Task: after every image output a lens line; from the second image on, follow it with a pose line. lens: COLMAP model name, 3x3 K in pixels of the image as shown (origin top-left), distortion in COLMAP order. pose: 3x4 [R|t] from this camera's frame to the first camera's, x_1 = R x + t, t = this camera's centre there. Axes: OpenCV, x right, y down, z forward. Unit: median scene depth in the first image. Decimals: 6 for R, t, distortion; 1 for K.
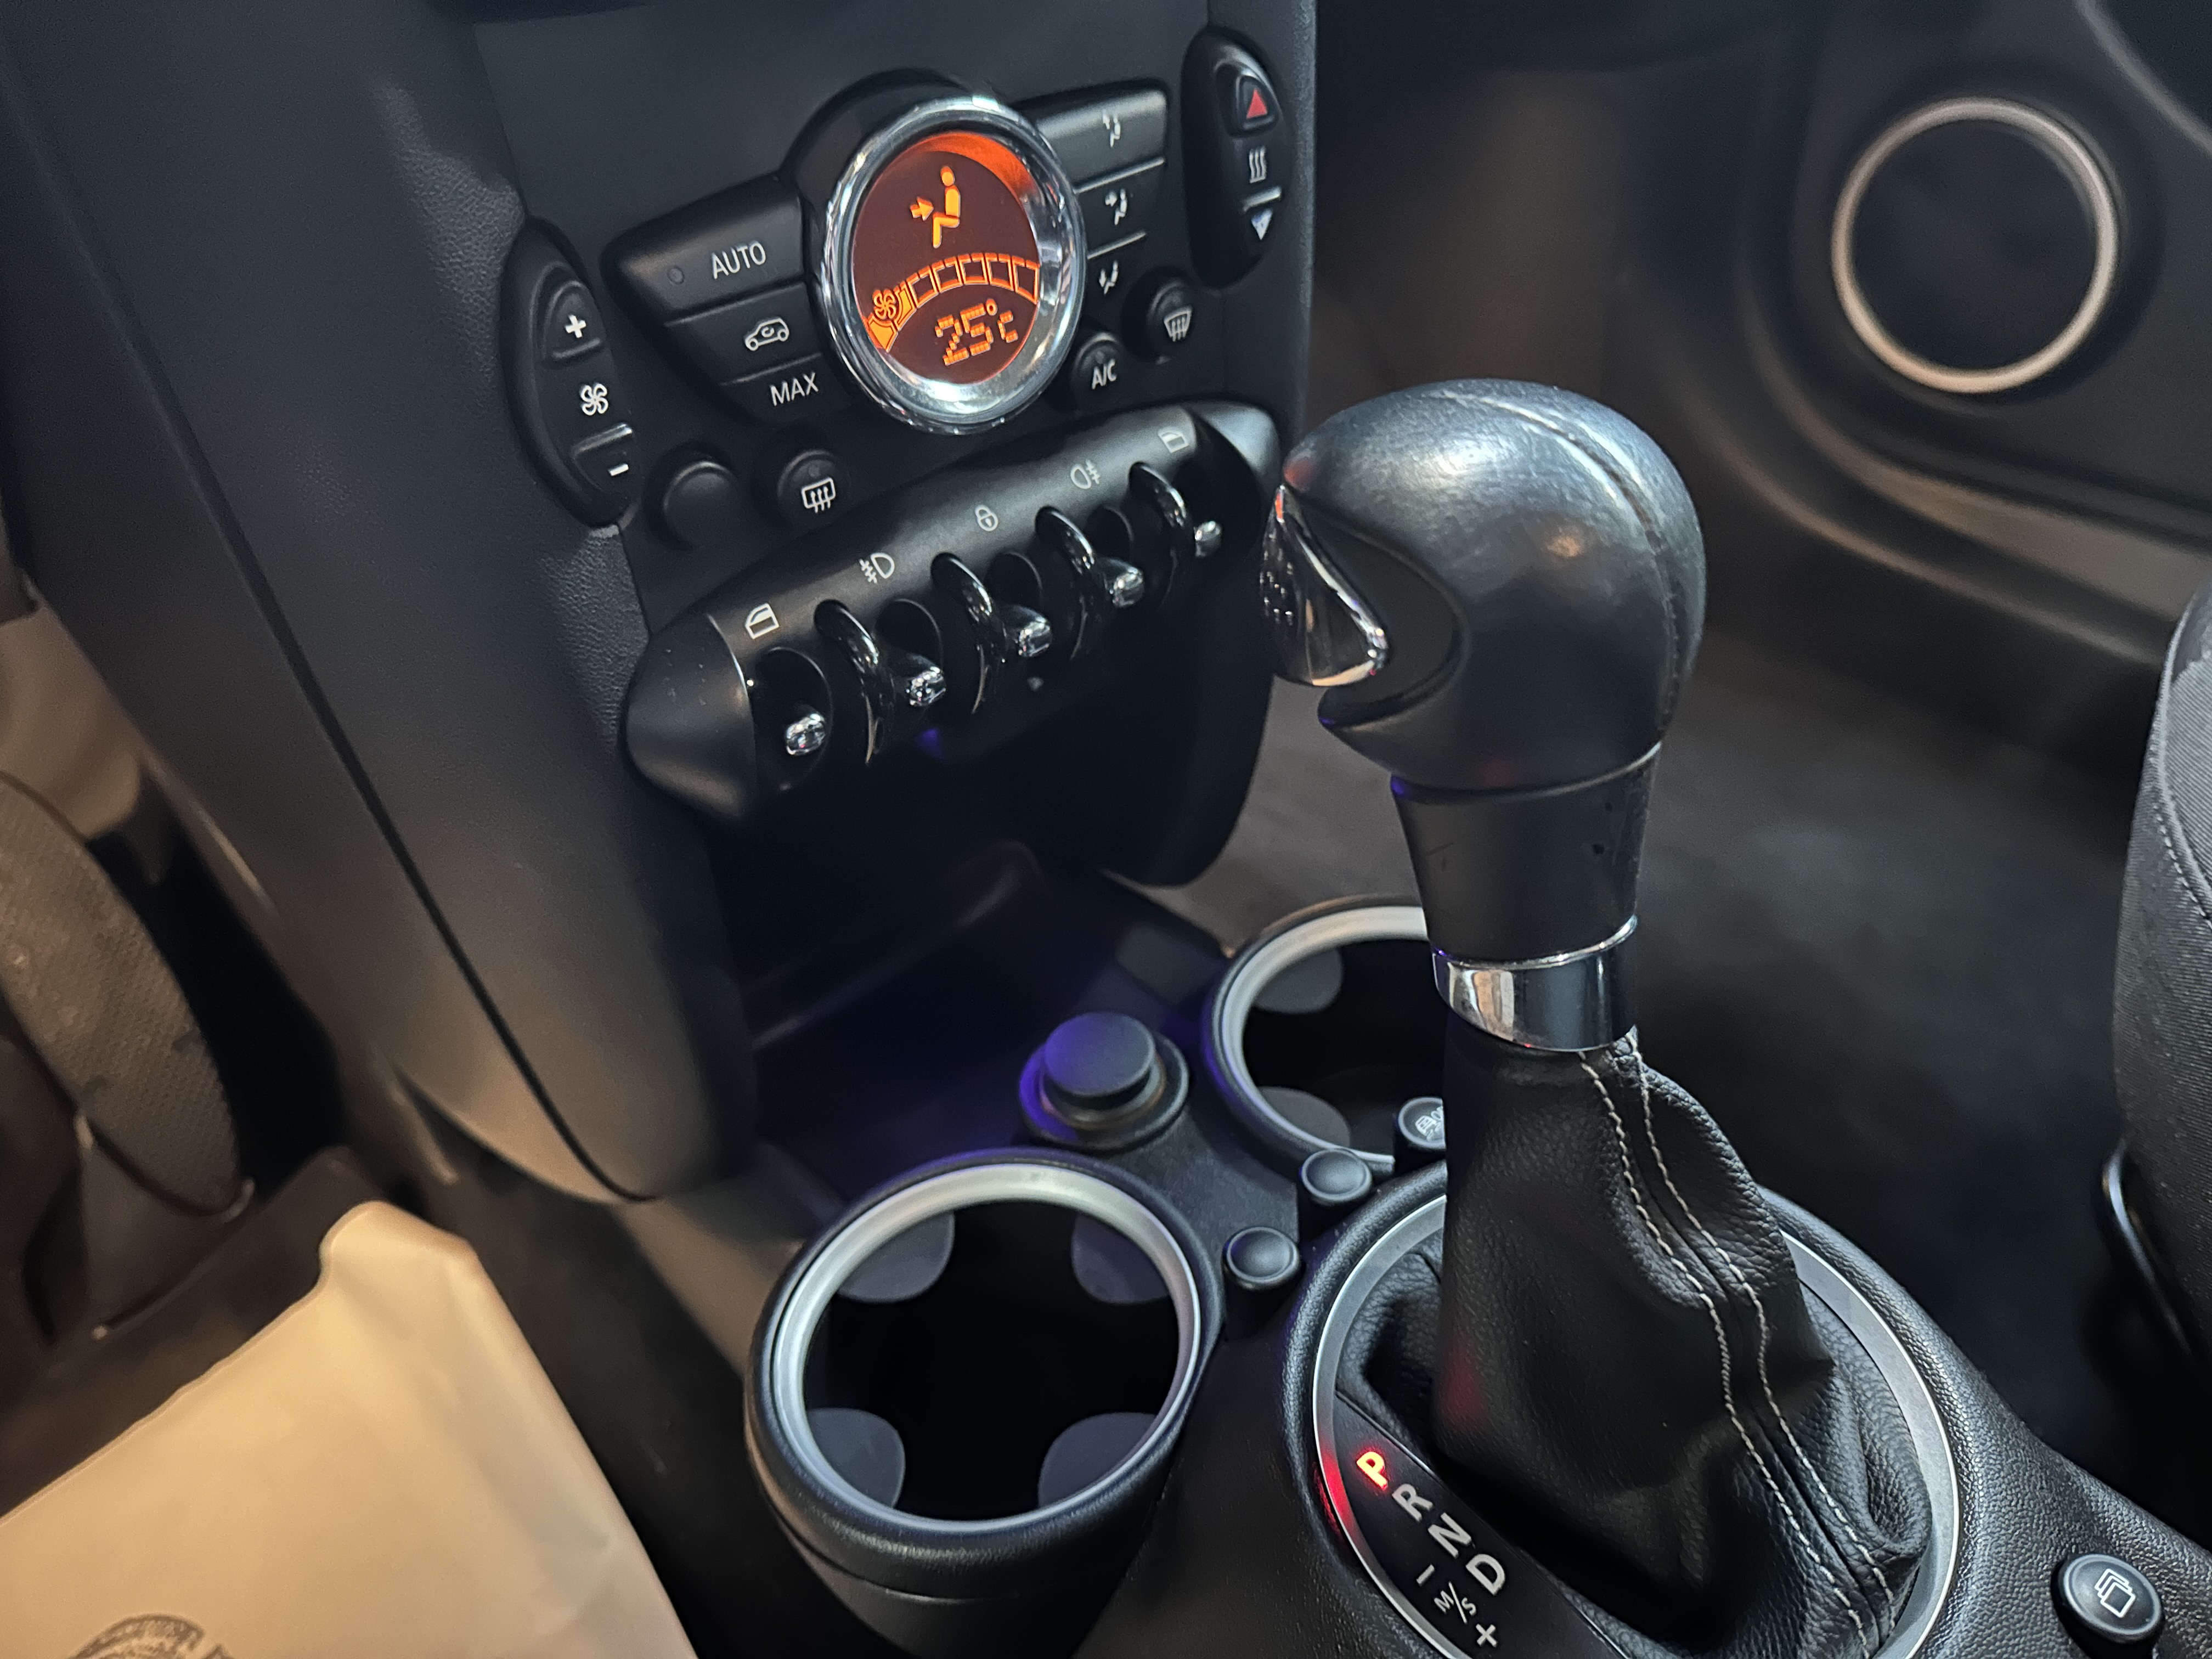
lens RADIAL K [[1485.1, 0, 1106.0], [0, 1485.1, 829.5], [0, 0, 1]] dist [-0.000510, -0.002159]
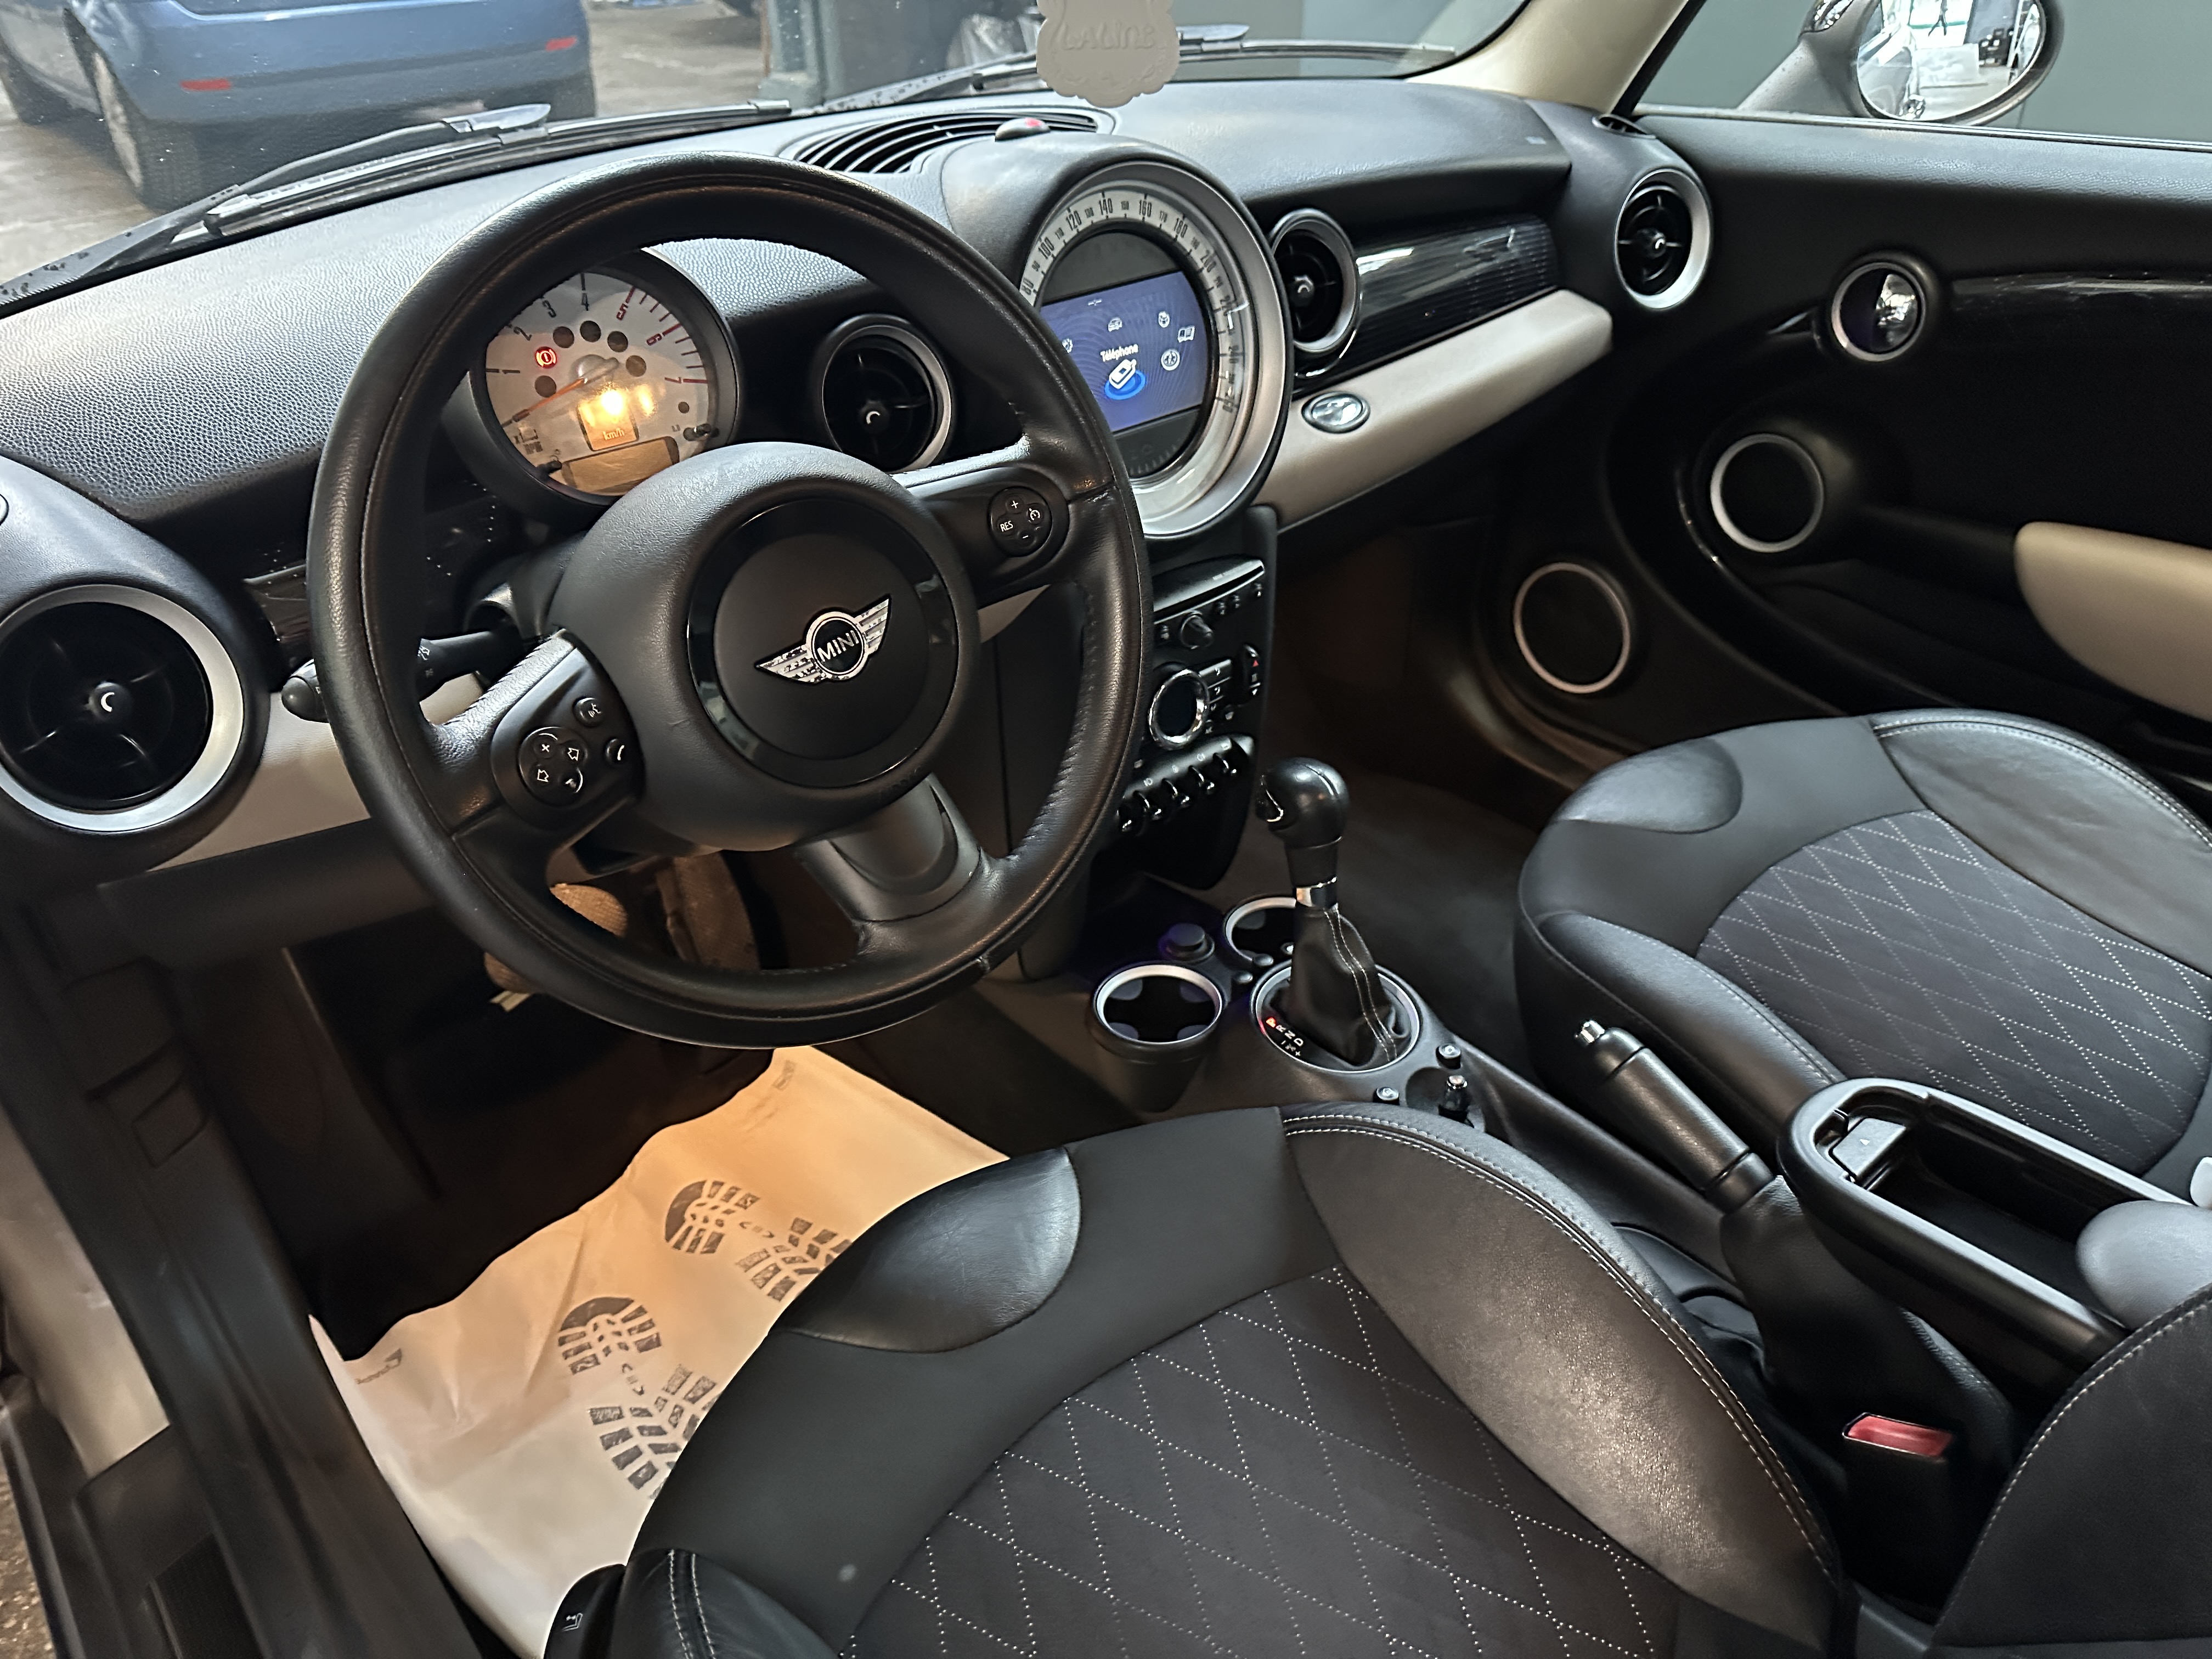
lens RADIAL K [[1485.1, 0, 1106.0], [0, 1485.1, 829.5], [0, 0, 1]] dist [-0.000510, -0.002159]
pose [[0.996454, 0.057499, 0.061431, -0.463250], [-0.052118, 0.994942, -0.085875, 0.257201], [-0.066058, 0.082369, 0.994410, -2.566739]]
